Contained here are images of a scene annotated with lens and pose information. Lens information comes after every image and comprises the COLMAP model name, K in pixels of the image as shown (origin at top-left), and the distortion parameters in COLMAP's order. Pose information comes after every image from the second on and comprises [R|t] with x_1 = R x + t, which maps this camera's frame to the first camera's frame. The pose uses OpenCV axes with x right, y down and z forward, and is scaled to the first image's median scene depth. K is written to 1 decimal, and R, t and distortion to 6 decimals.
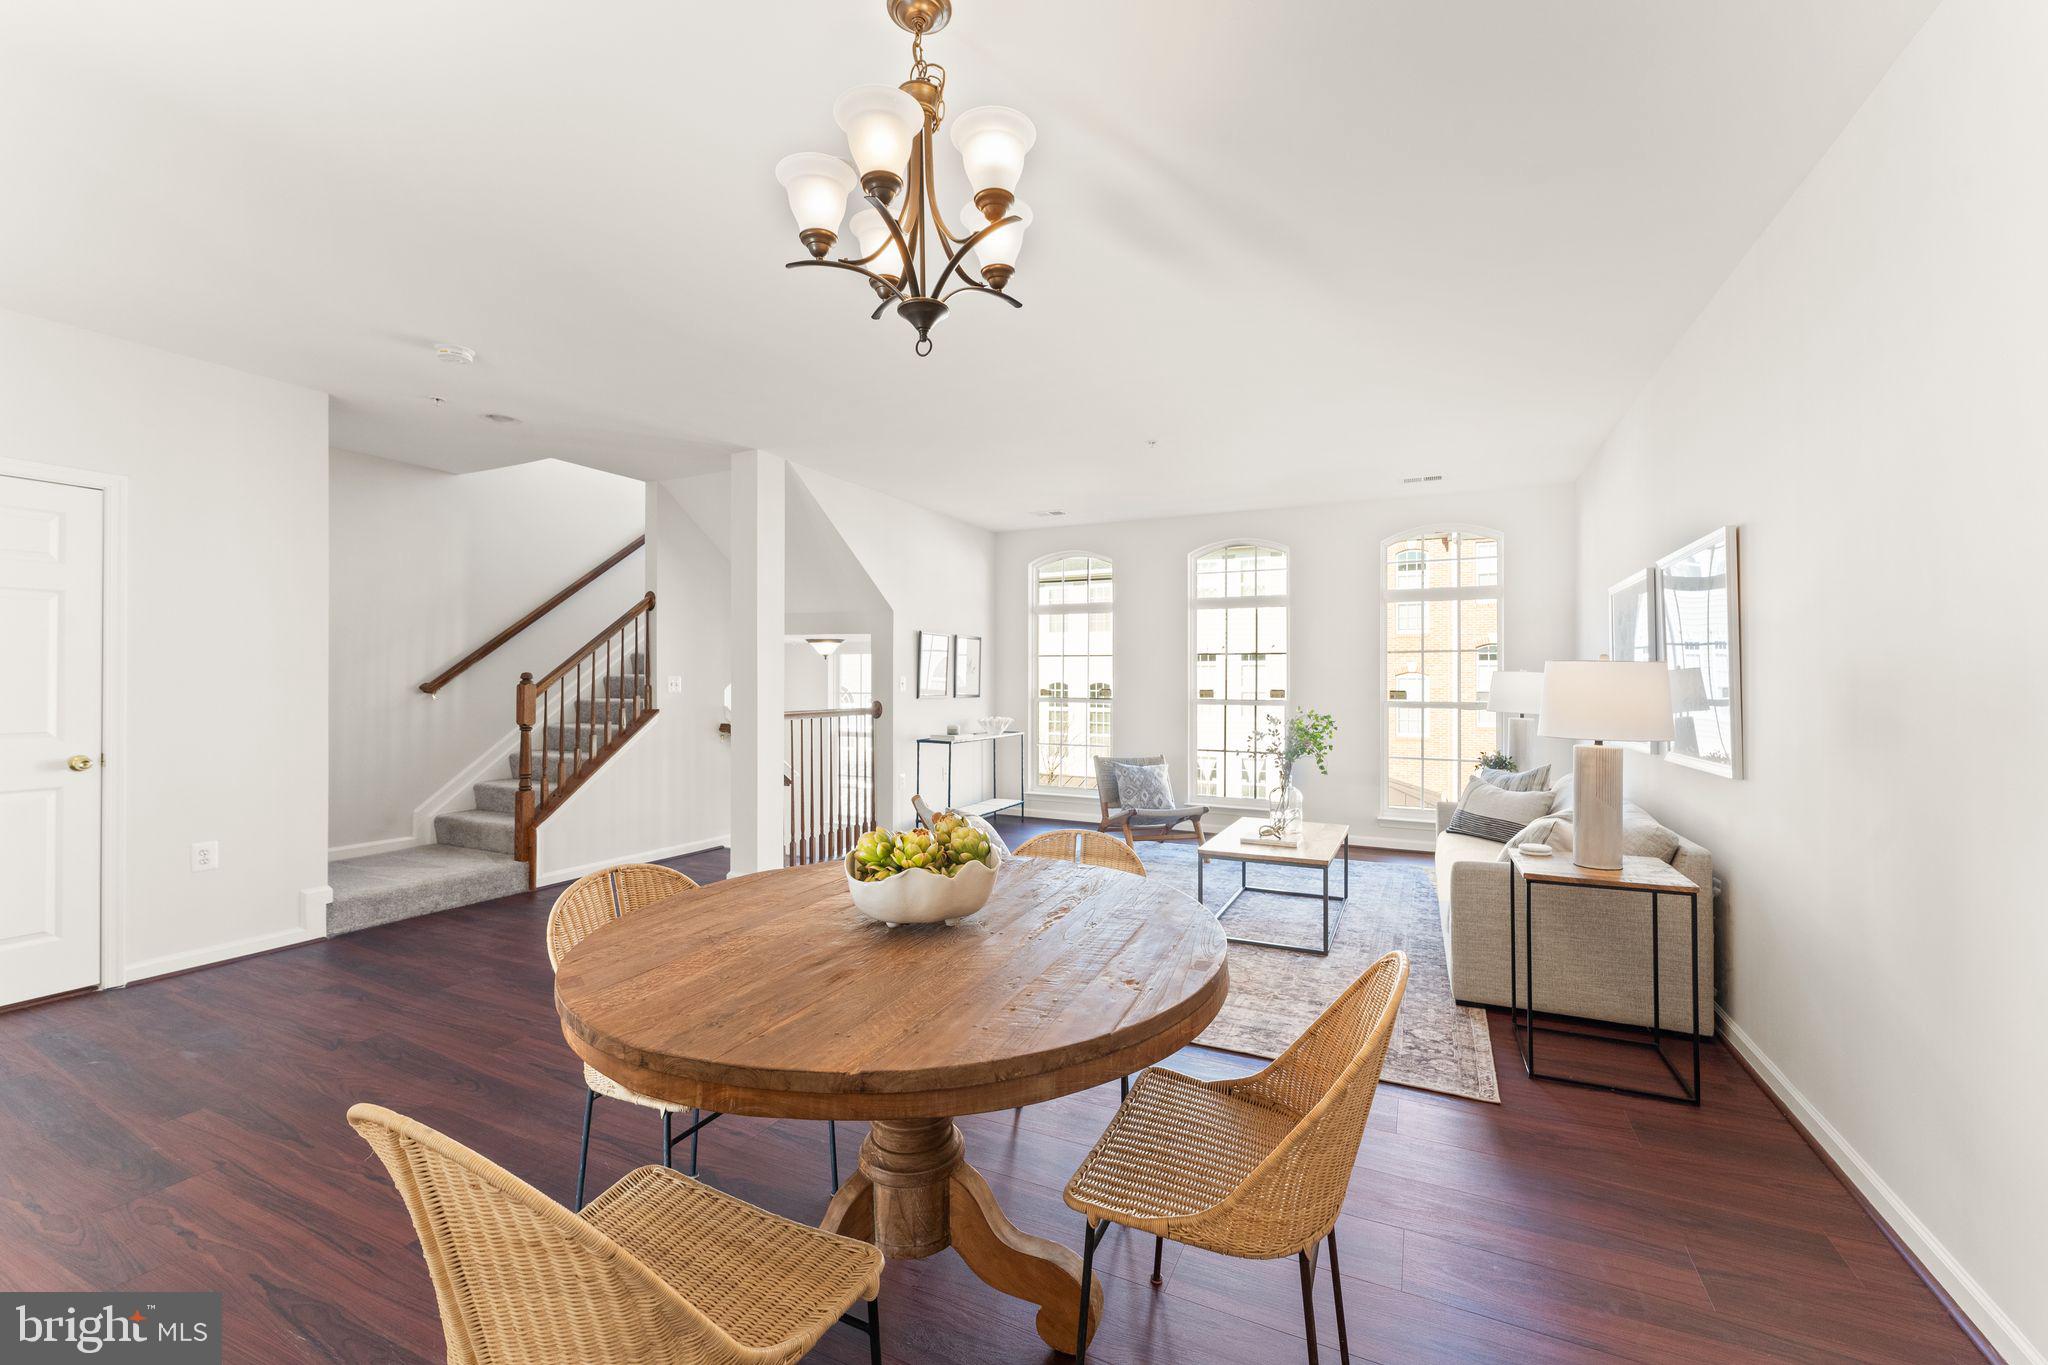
lens RADIAL K [[825.5, 0, 1025.5], [0, 825.5, 675.4], [0, 0, 1]] dist [-0.001072, 0.000171]
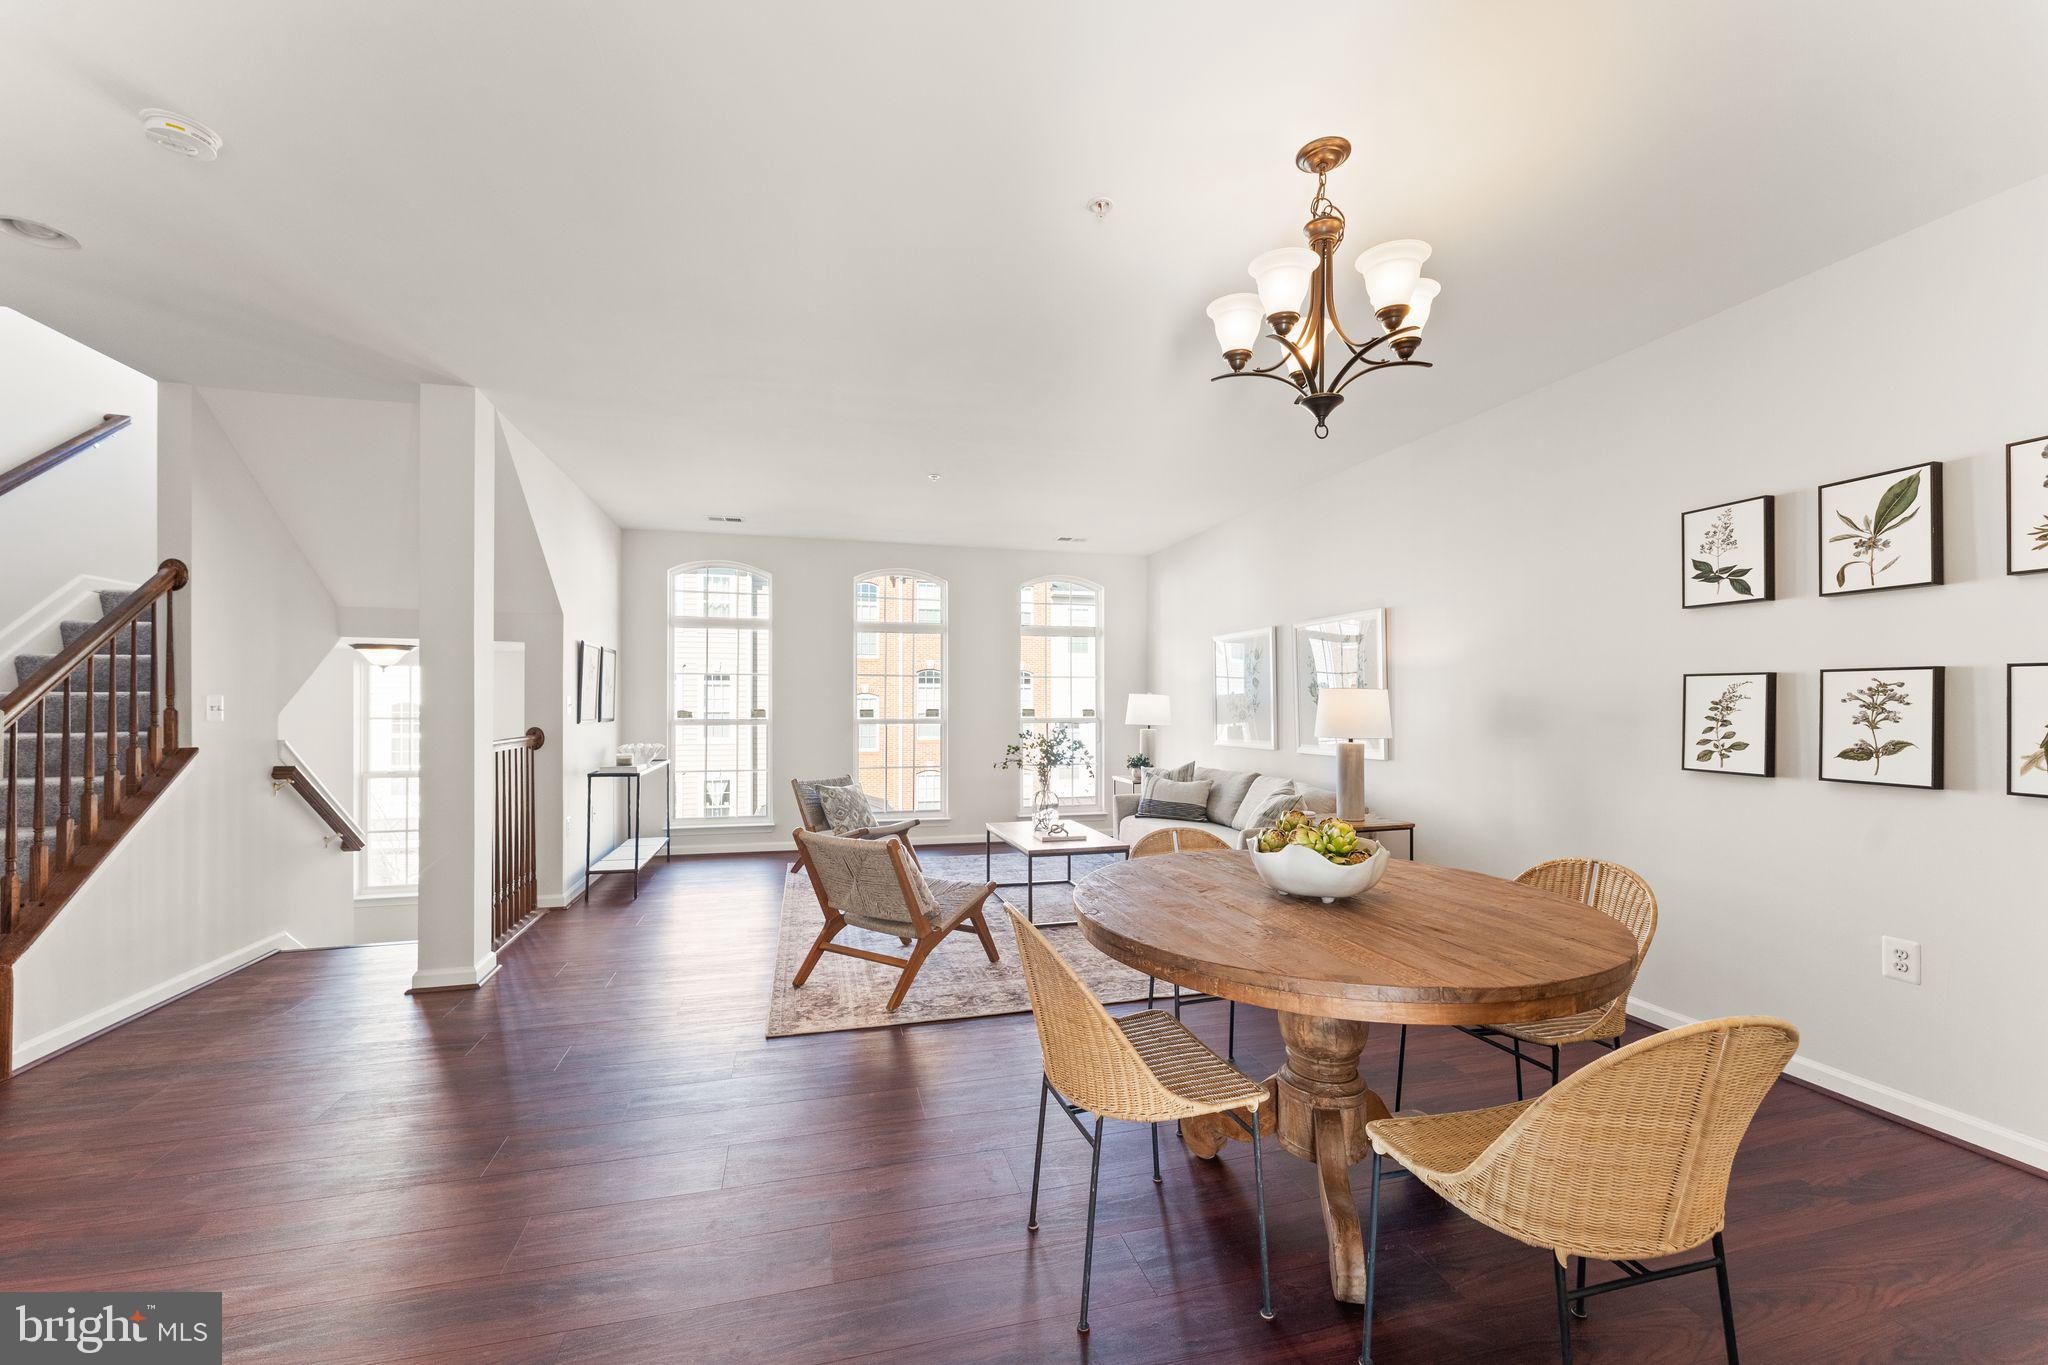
lens RADIAL K [[825.5, 0, 1024.4], [0, 825.5, 696.2], [0, 0, 1]] dist [-0.001072, 0.000171]
pose [[0.754927, 0.002464, 0.655804, -0.385490], [-0.002930, 0.999996, -0.000385, 0.000037], [-0.655802, -0.001631, 0.754931, 0.109022]]
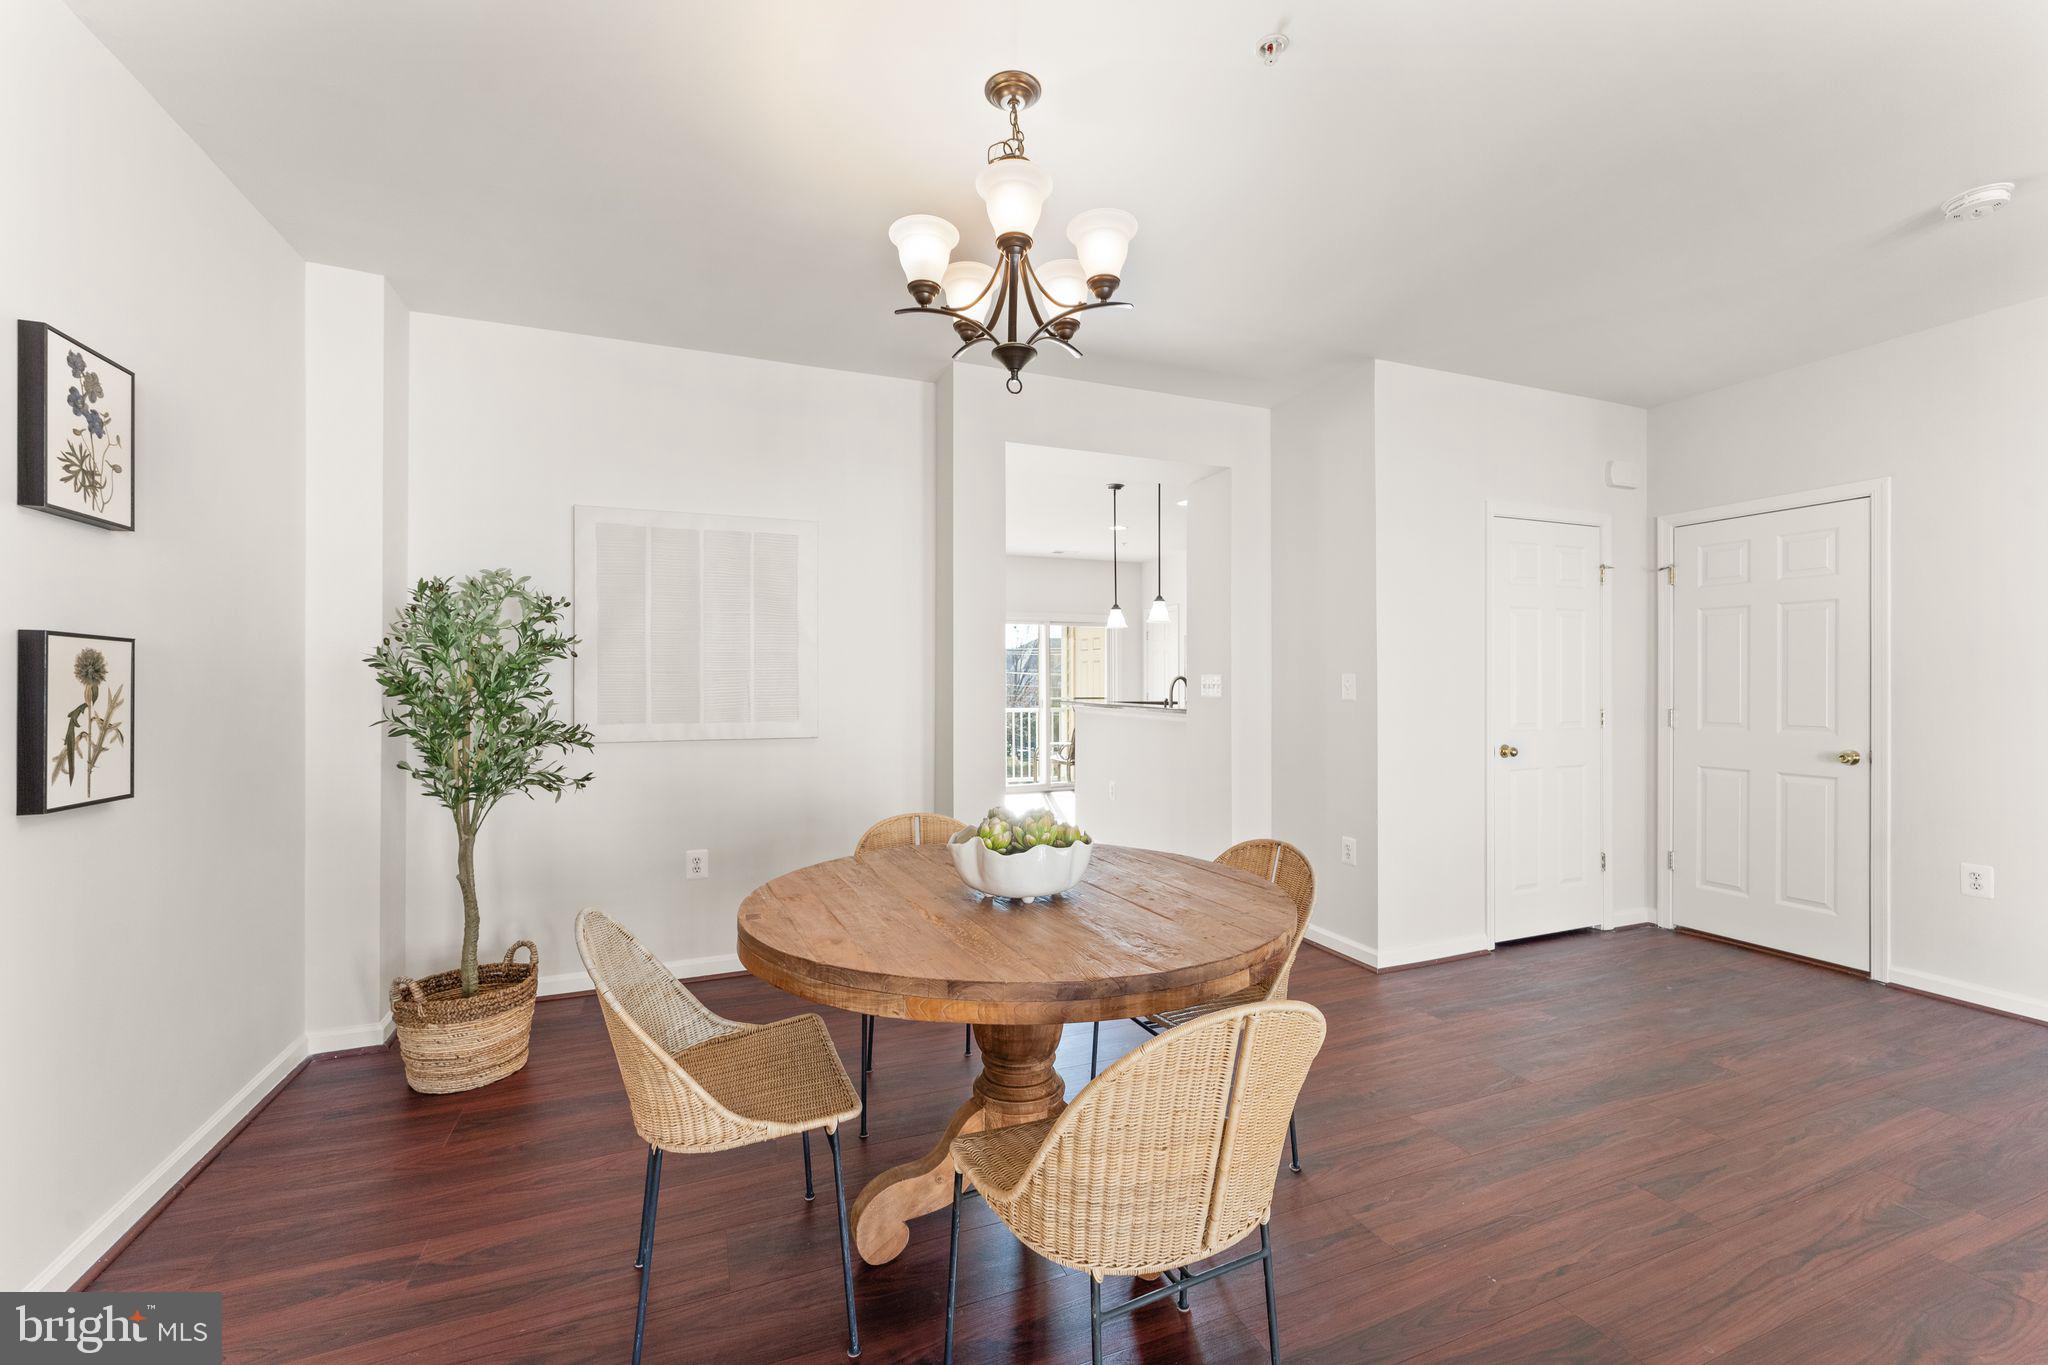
lens RADIAL K [[825.5, 0, 1028.8], [0, 825.5, 681.9], [0, 0, 1]] dist [-0.001072, 0.000171]
pose [[-0.663800, -0.001181, -0.747909, 0.217262], [0.005850, 0.999960, -0.006771, 0.004512], [0.747887, -0.008870, -0.663766, 0.537135]]
